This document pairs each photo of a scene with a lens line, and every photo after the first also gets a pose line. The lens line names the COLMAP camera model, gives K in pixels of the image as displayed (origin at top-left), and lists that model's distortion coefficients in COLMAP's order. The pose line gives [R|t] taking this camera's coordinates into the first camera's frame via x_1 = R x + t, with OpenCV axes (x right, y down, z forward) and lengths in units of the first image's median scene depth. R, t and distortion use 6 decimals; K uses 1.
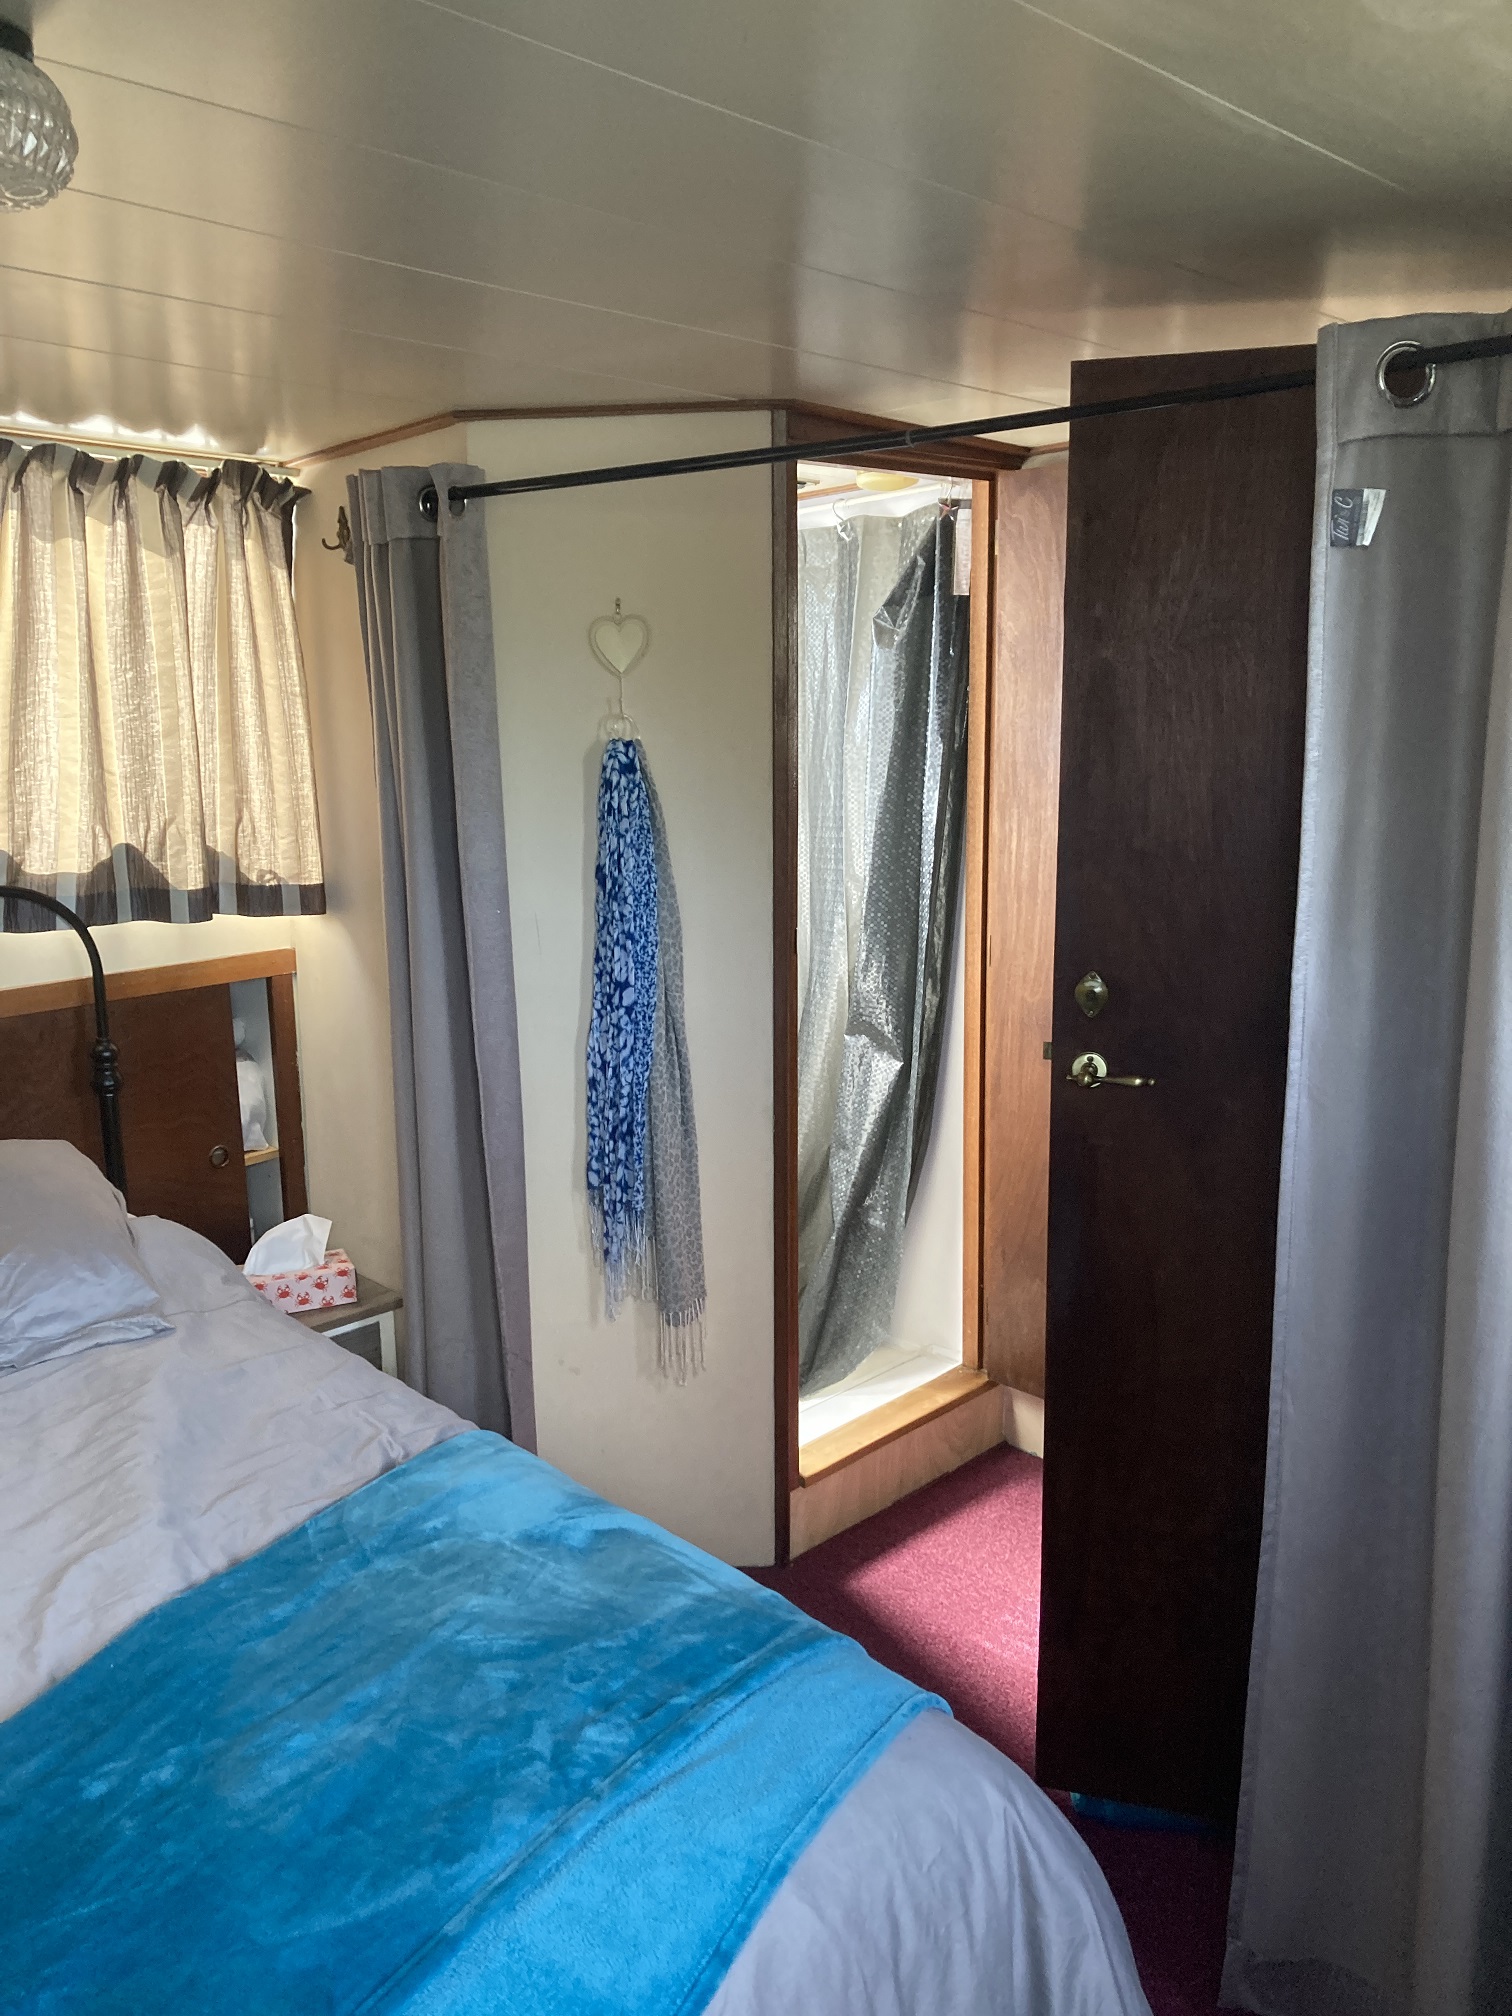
lens RADIAL K [[1650.0, 0, 753.4], [0, 1650.0, 1014.8], [0, 0, 1]] dist [0.006598, 0.000443]
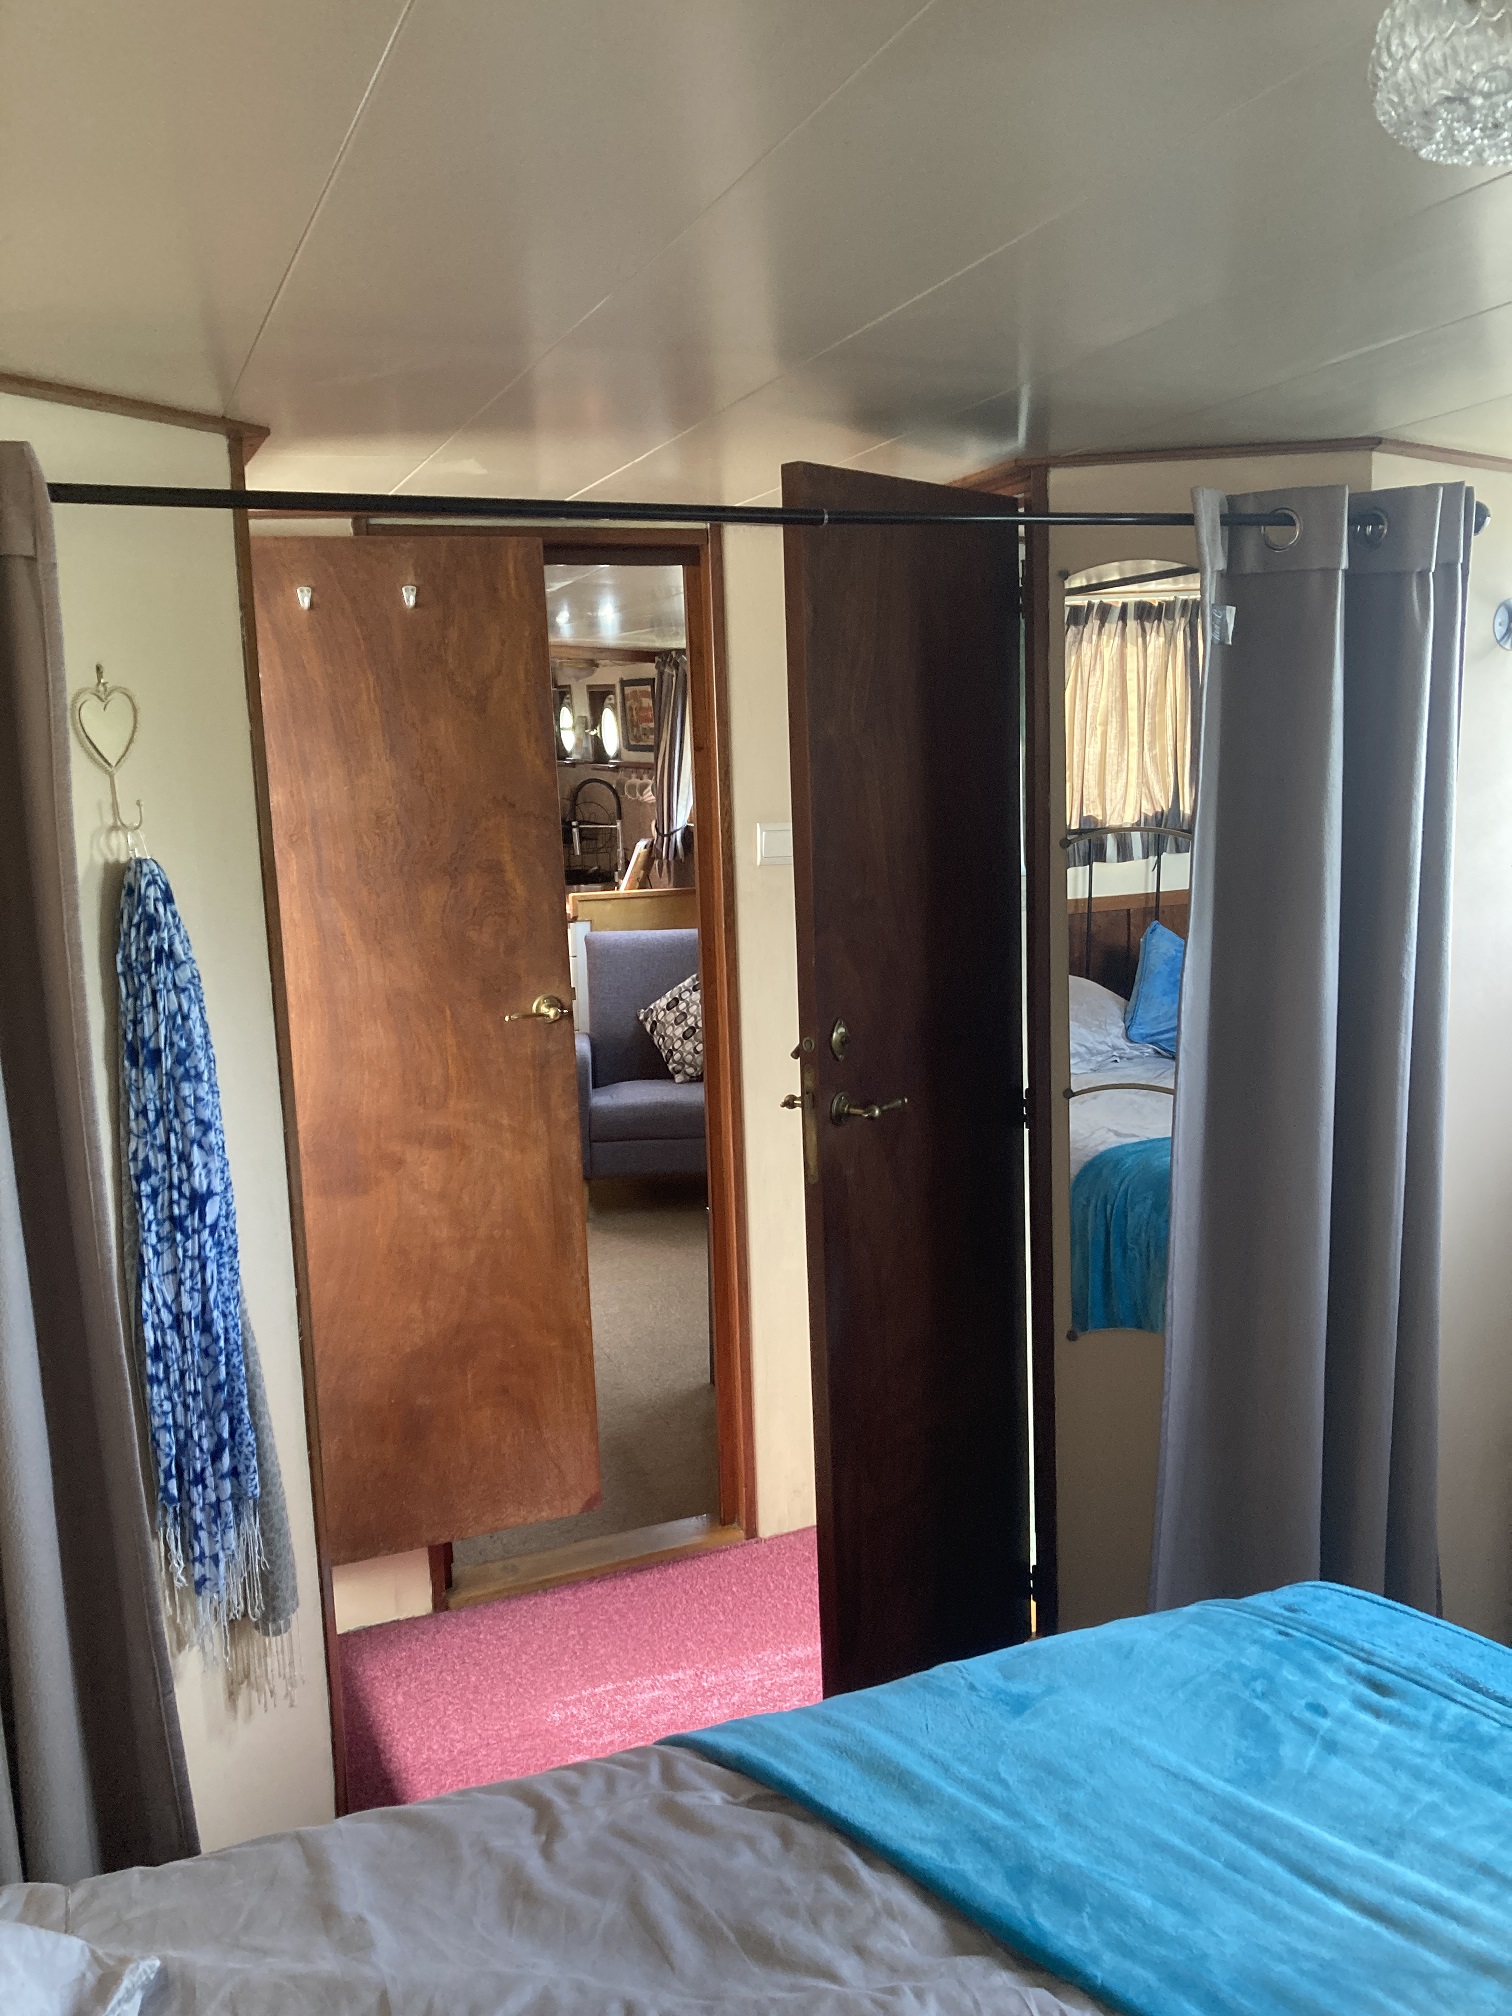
lens RADIAL K [[1650.0, 0, 750.4], [0, 1650.0, 1009.7], [0, 0, 1]] dist [0.006598, 0.000443]
pose [[0.347442, -0.151487, 0.925384, -0.656956], [0.223753, 0.971751, 0.075068, -0.098904], [-0.910614, 0.180975, 0.371523, 0.510719]]
